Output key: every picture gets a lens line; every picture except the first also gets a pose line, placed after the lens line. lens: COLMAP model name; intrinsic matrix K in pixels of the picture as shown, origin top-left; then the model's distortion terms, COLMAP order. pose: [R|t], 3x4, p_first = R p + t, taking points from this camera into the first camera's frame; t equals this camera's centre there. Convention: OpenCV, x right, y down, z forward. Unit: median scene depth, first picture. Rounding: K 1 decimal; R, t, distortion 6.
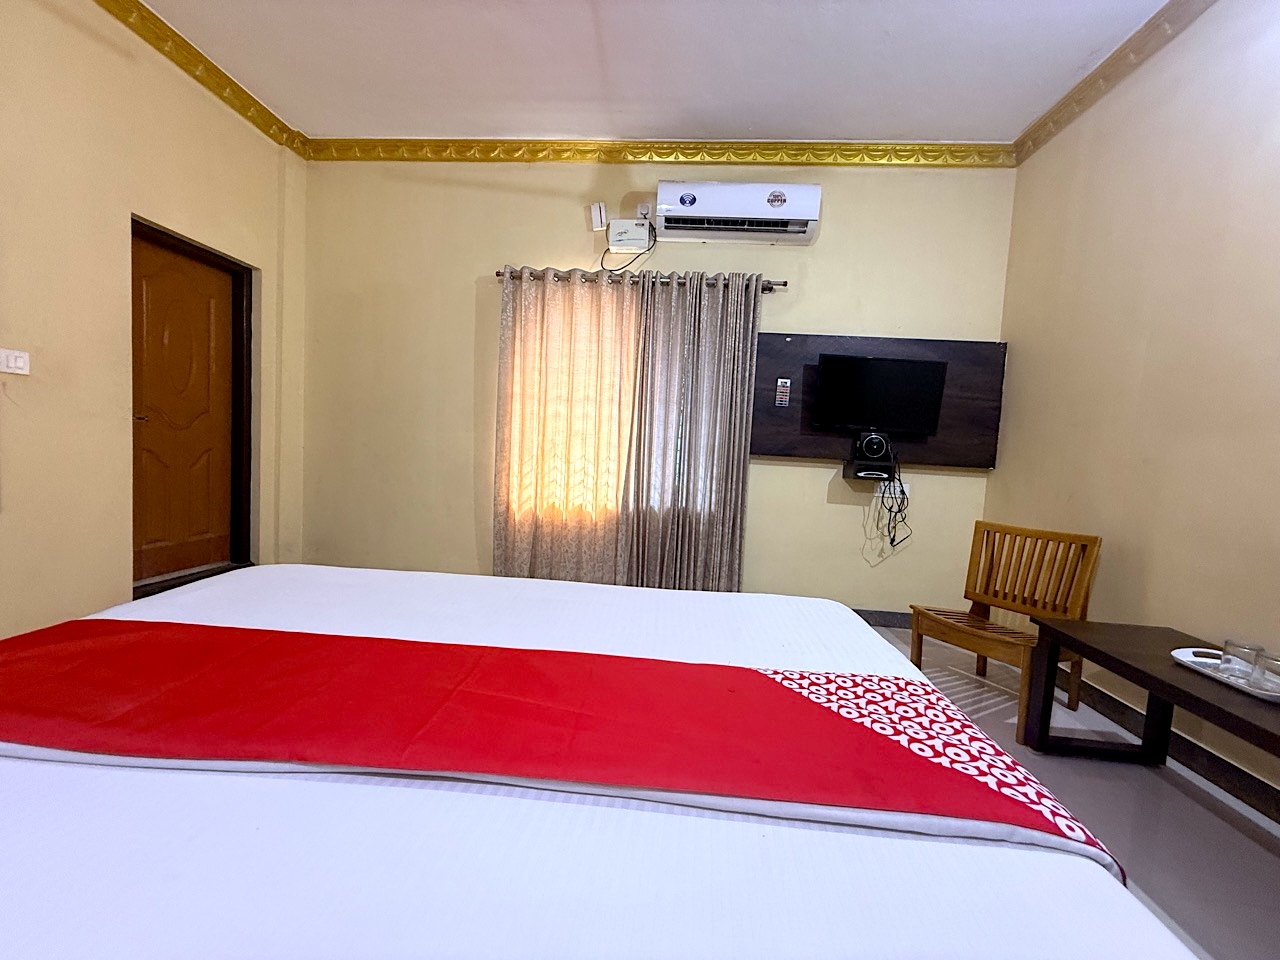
lens RADIAL K [[513.5, 0, 631.7], [0, 513.5, 473.3], [0, 0, 1]] dist [0.005817, -0.001318]
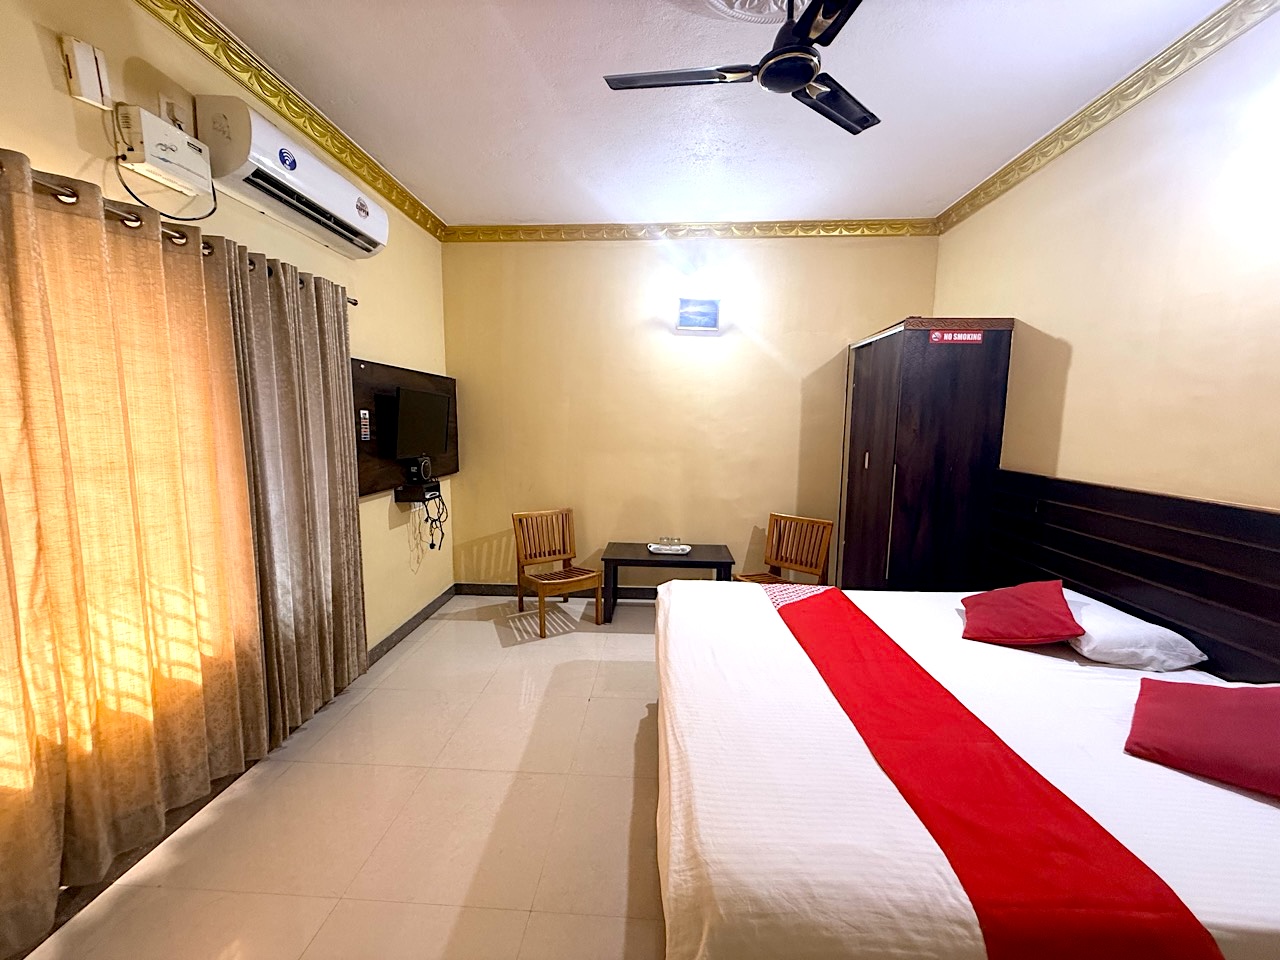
lens RADIAL K [[513.5, 0, 637.1], [0, 513.5, 473.7], [0, 0, 1]] dist [0.005817, -0.001318]
pose [[-0.028008, -0.160669, 0.986611, -0.639509], [0.045139, 0.985788, 0.161816, -0.200959], [-0.998588, 0.049067, -0.020357, 0.551518]]
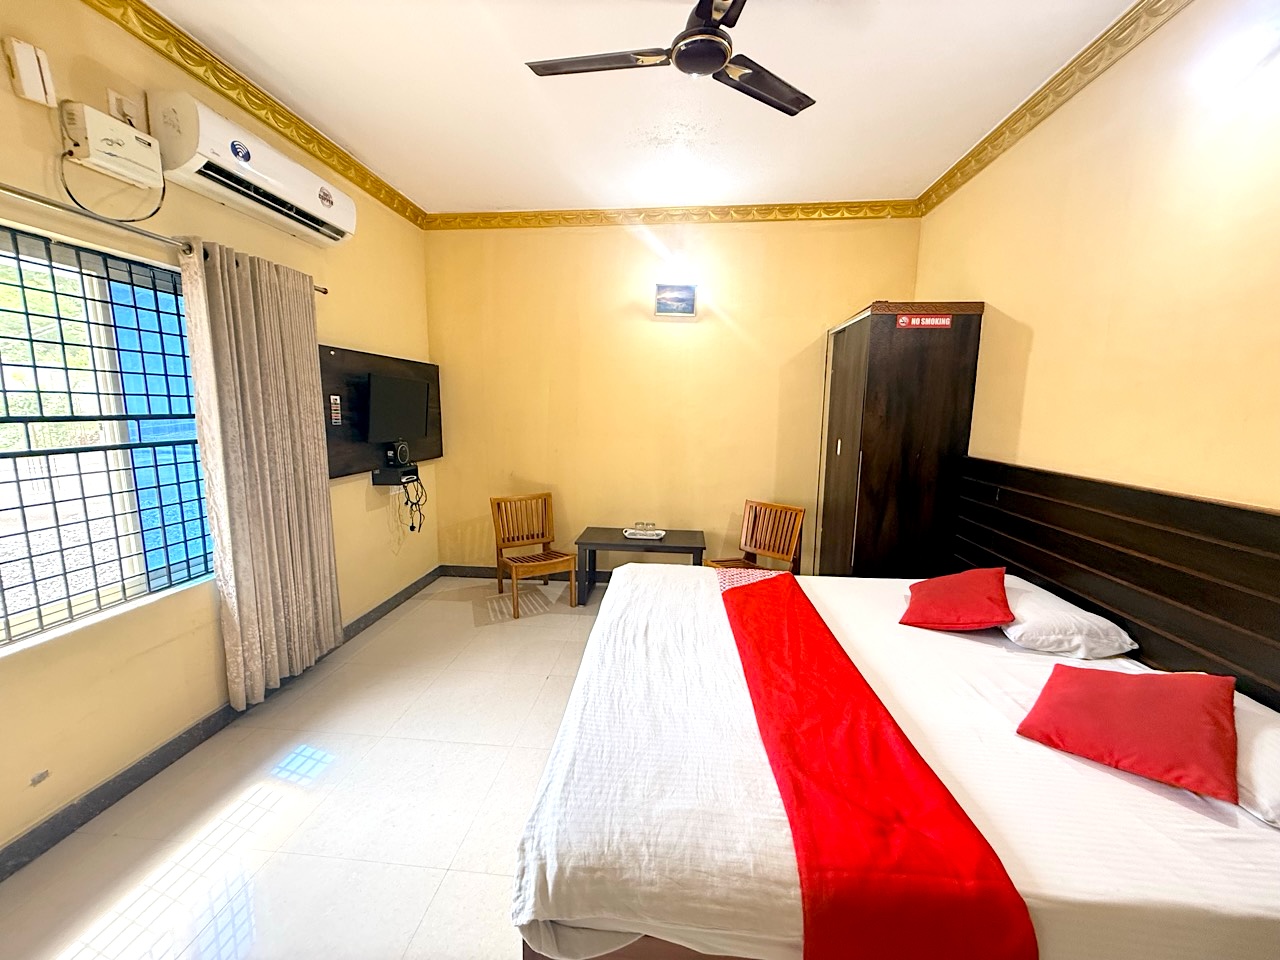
lens RADIAL K [[513.5, 0, 637.1], [0, 513.5, 473.9], [0, 0, 1]] dist [0.005817, -0.001318]
pose [[0.011863, -0.184632, 0.982736, -0.654071], [0.045724, 0.981877, 0.183919, -0.193446], [-0.998884, 0.042753, 0.020090, 0.443410]]
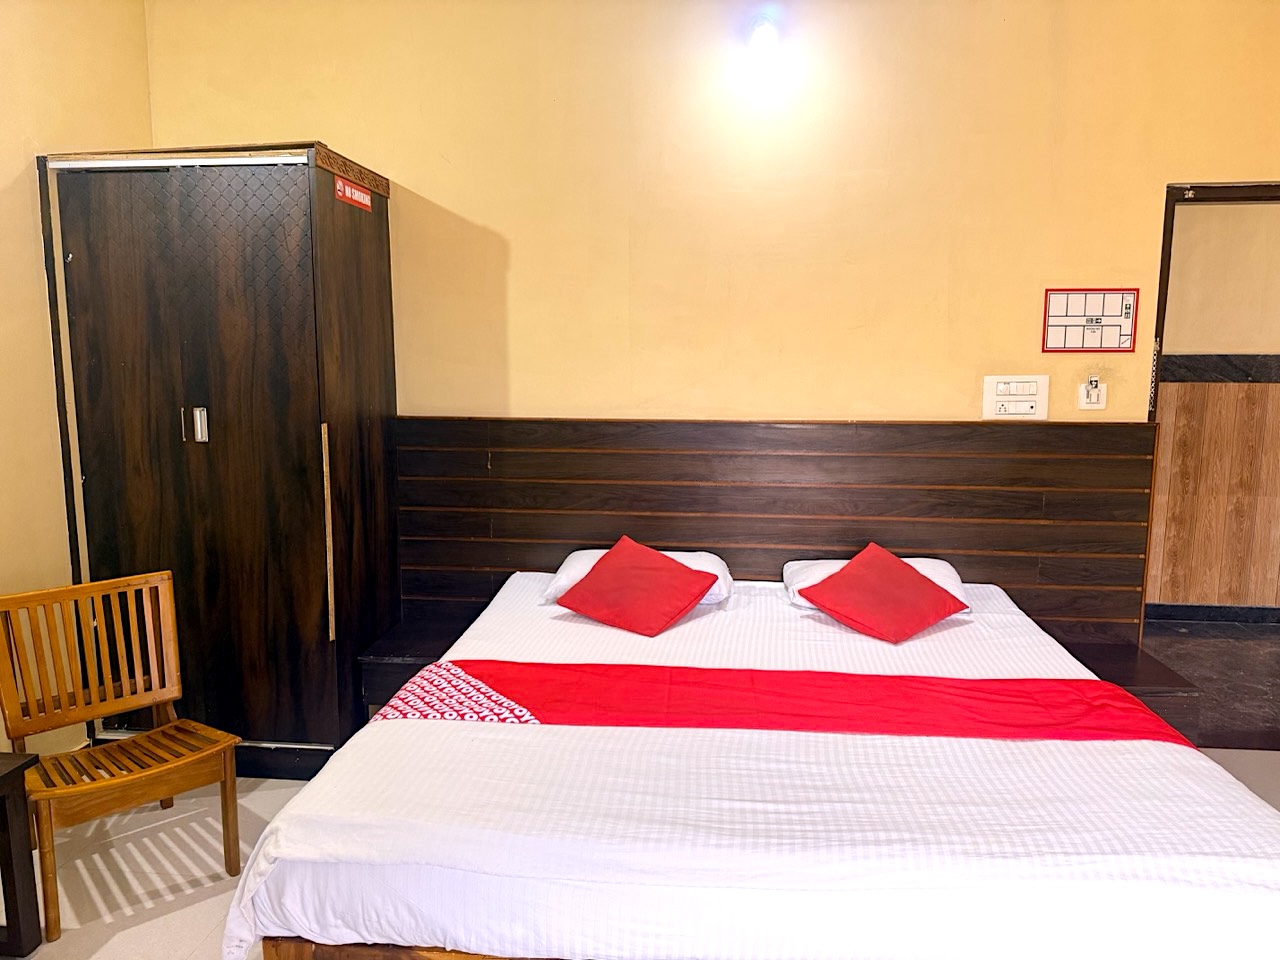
lens RADIAL K [[916.8, 0, 640.2], [0, 916.8, 475.0], [0, 0, 1]] dist [0.036810, -0.049930]
pose [[-0.998357, -0.056696, 0.008286, 0.003409], [-0.054140, 0.980758, 0.187569, -0.176088], [-0.018761, 0.186813, -0.982216, 0.959473]]
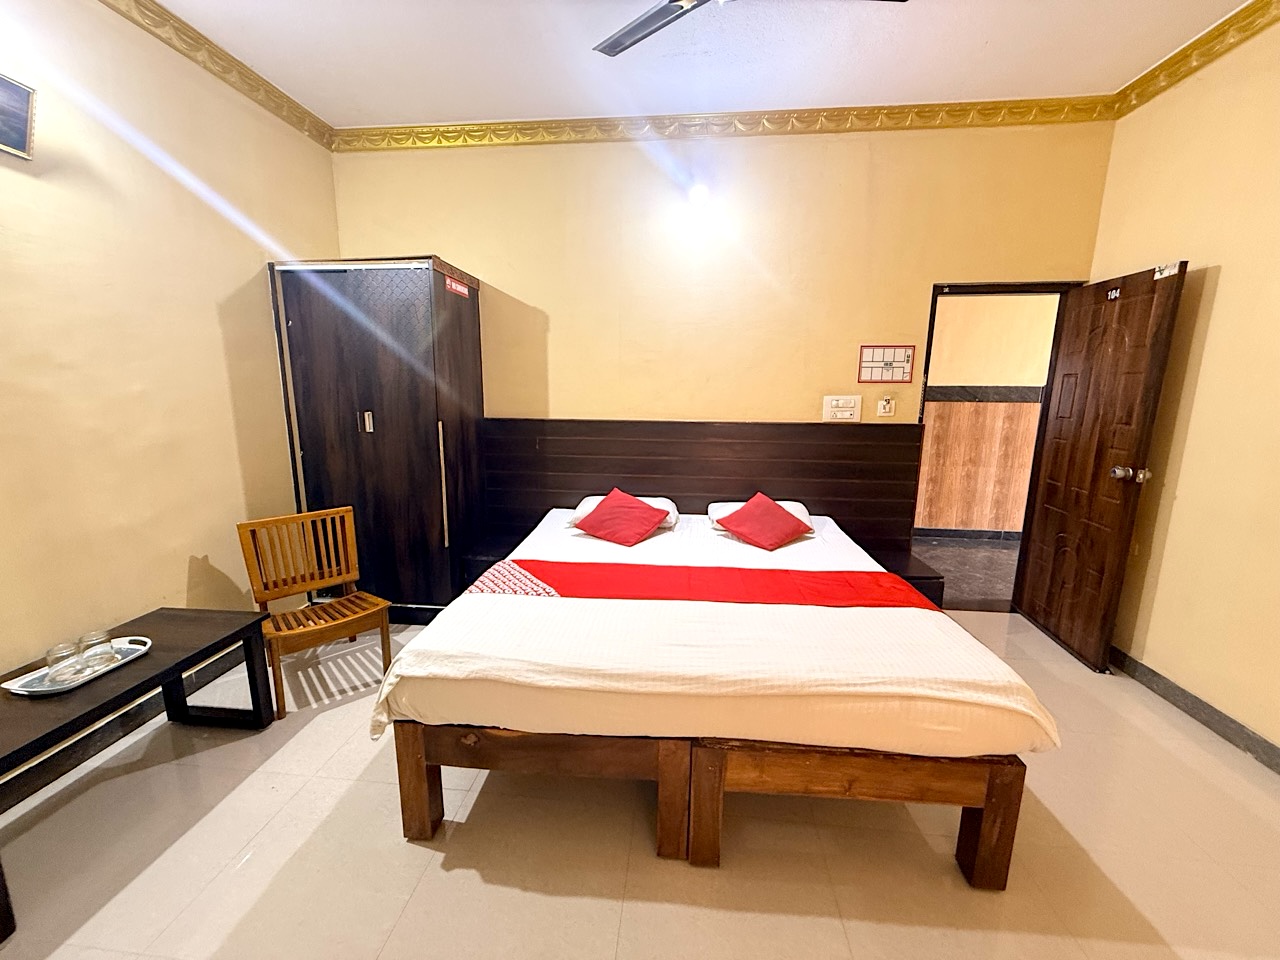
lens RADIAL K [[513.5, 0, 634.7], [0, 513.5, 475.5], [0, 0, 1]] dist [0.005817, -0.001318]
pose [[-0.998082, -0.061762, 0.004214, -0.014364], [-0.059196, 0.972096, 0.226991, -0.167212], [-0.018116, 0.226306, -0.973888, 0.926447]]
